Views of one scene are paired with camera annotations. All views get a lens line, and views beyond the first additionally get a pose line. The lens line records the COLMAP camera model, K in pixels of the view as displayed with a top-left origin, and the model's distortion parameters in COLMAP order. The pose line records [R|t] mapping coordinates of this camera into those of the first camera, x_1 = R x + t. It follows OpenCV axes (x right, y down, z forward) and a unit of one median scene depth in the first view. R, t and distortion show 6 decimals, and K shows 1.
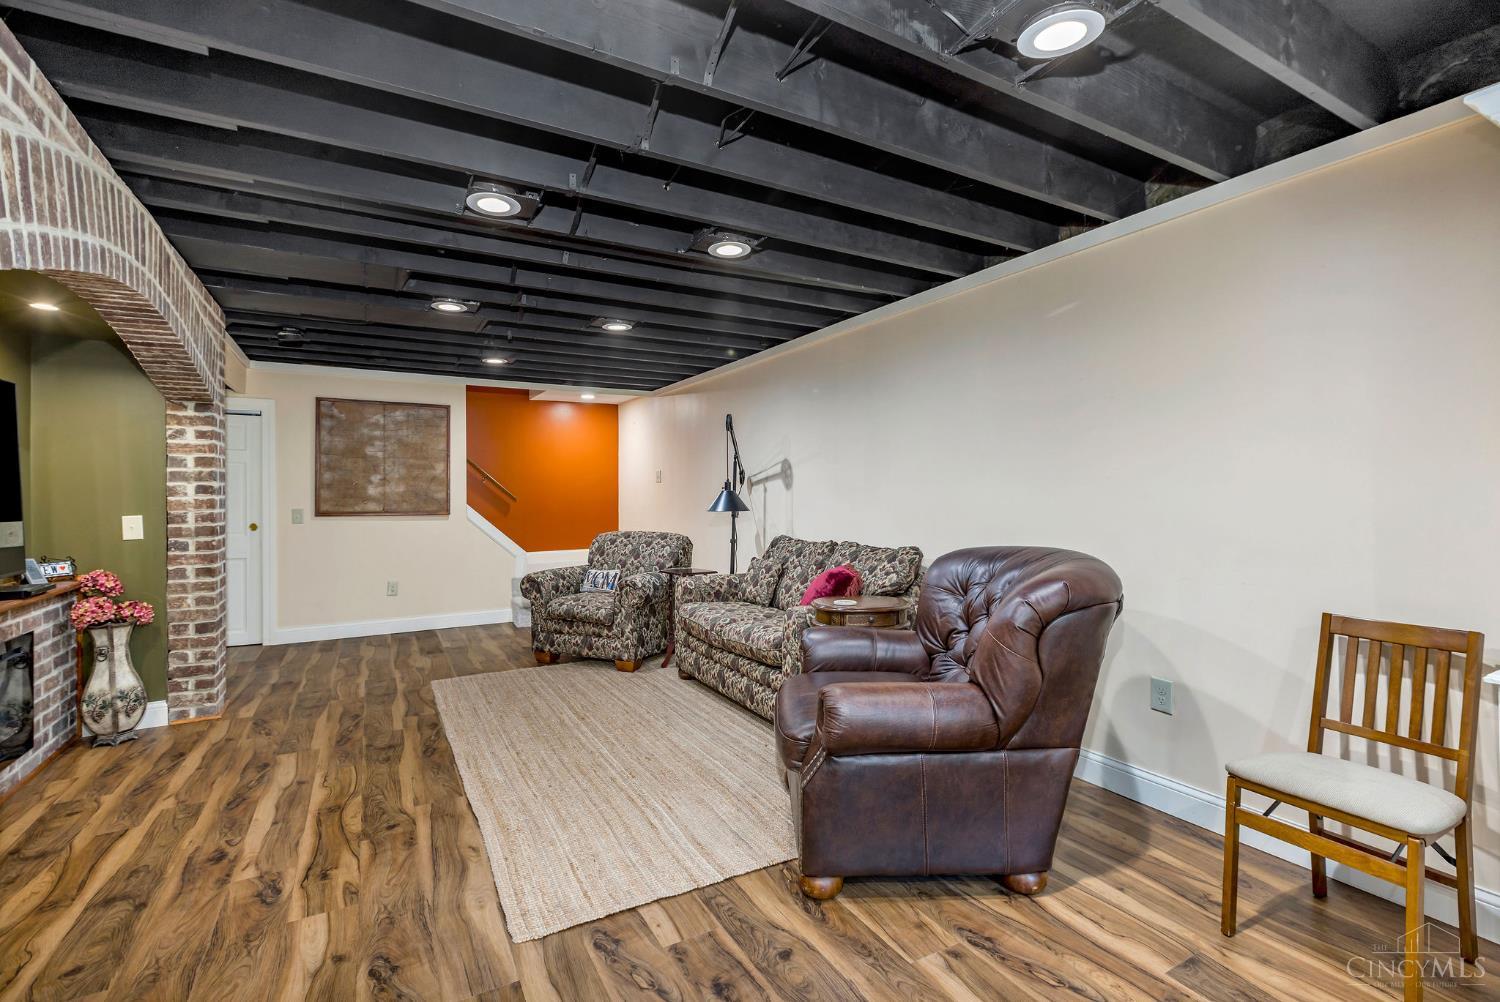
lens RADIAL K [[669.7, 0, 757.2], [0, 669.7, 520.6], [0, 0, 1]] dist [0.012347, -0.000532]
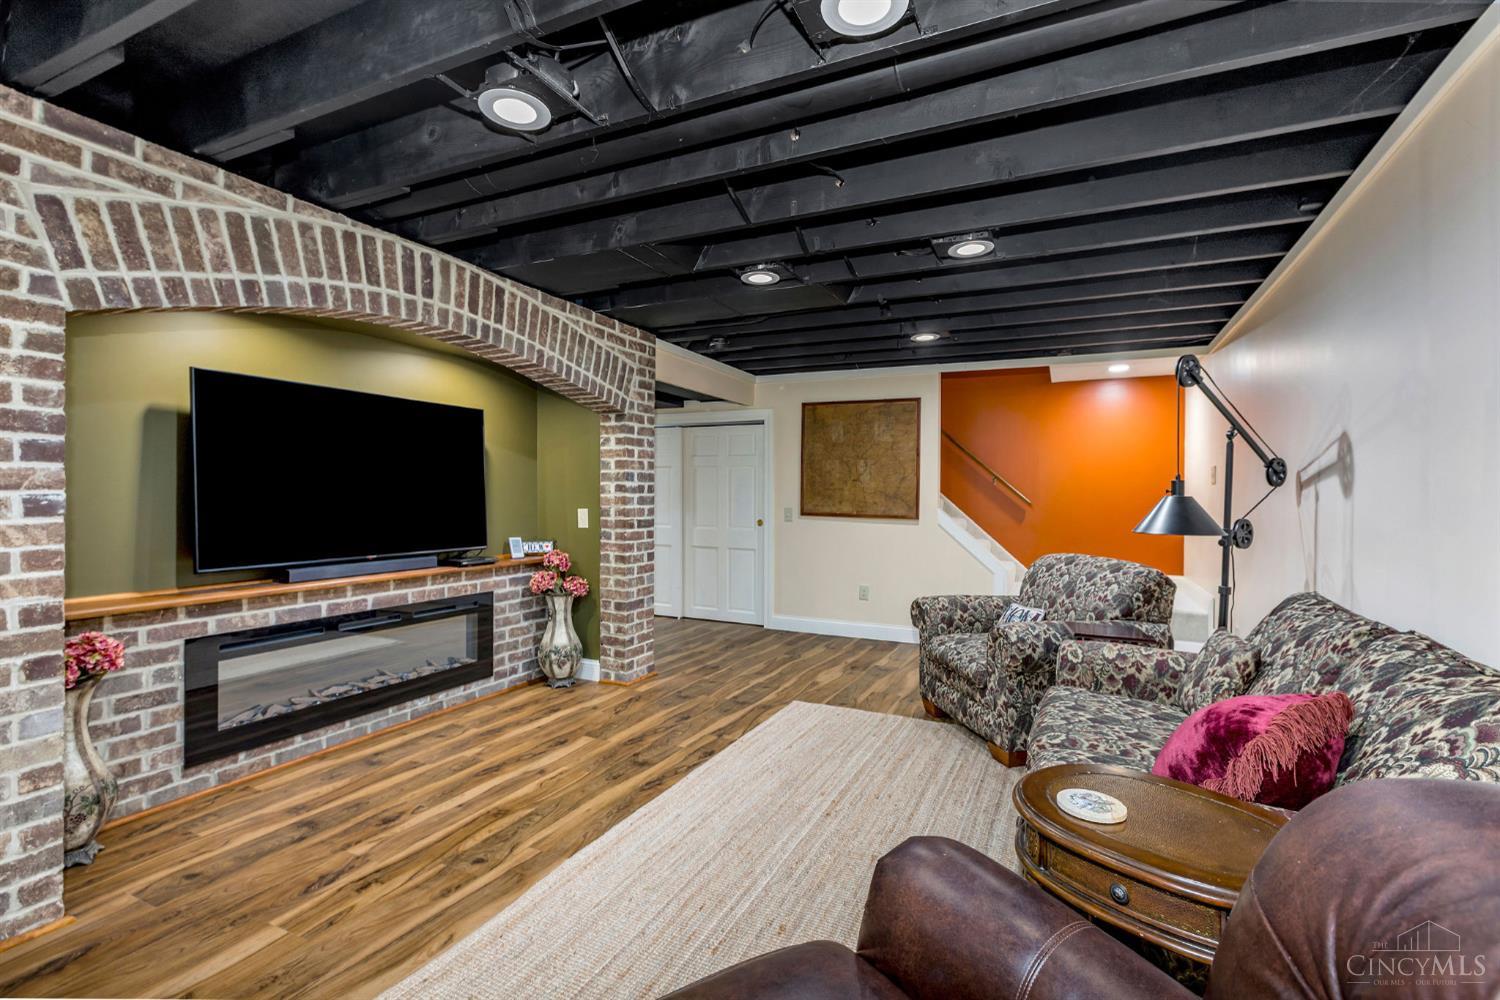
lens RADIAL K [[669.7, 0, 757.2], [0, 669.7, 519.6], [0, 0, 1]] dist [0.012347, -0.000532]
pose [[0.577454, 0.043956, -0.815239, 0.265610], [-0.049099, 0.998612, 0.019065, -0.025823], [0.814945, 0.029018, 0.578811, 0.527534]]
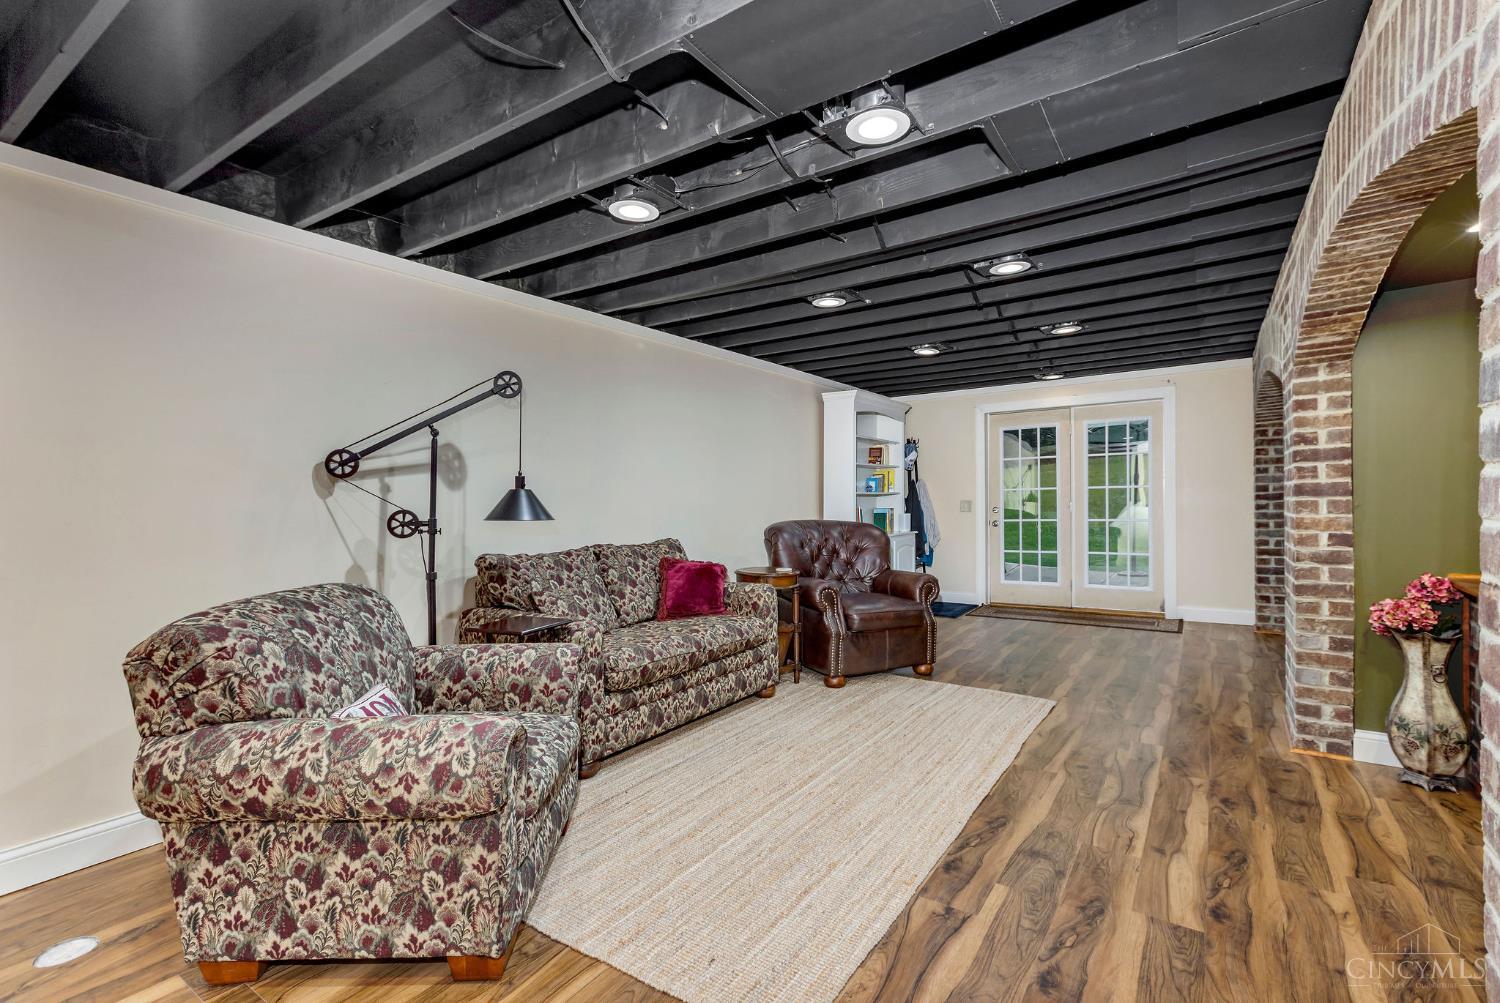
lens RADIAL K [[700.7, 0, 714.6], [0, 700.7, 487.1], [0, 0, 1]] dist [0.040828, 0.000072]
pose [[-0.413826, 0.007617, 0.910324, -0.988626], [0.041798, 0.999069, 0.010641, -0.062915], [-0.909396, 0.042453, -0.413760, 1.450616]]
